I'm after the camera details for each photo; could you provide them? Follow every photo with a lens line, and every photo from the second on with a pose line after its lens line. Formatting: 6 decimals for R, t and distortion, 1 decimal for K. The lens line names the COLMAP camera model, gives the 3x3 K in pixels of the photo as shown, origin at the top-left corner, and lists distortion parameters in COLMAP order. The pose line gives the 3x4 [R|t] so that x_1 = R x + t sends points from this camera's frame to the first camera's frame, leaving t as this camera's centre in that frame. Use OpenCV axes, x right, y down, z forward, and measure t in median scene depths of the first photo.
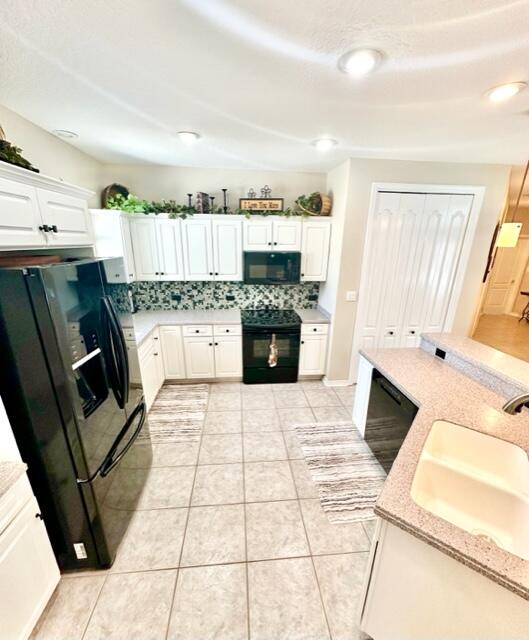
lens RADIAL K [[280.0, 0, 265.3], [0, 280.0, 336.4], [0, 0, 1]] dist [-0.002124, -0.001578]
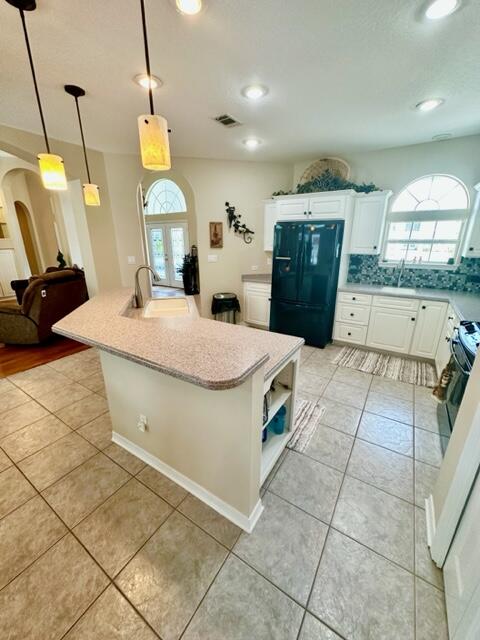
lens RADIAL K [[254.9, 0, 239.4], [0, 254.9, 318.9], [0, 0, 1]] dist [-0.000889, 0.000594]
pose [[-0.619193, 0.221054, -0.753482, 0.722922], [-0.265732, 0.843955, 0.465969, -0.204426], [0.738909, 0.488749, -0.463829, 0.898524]]
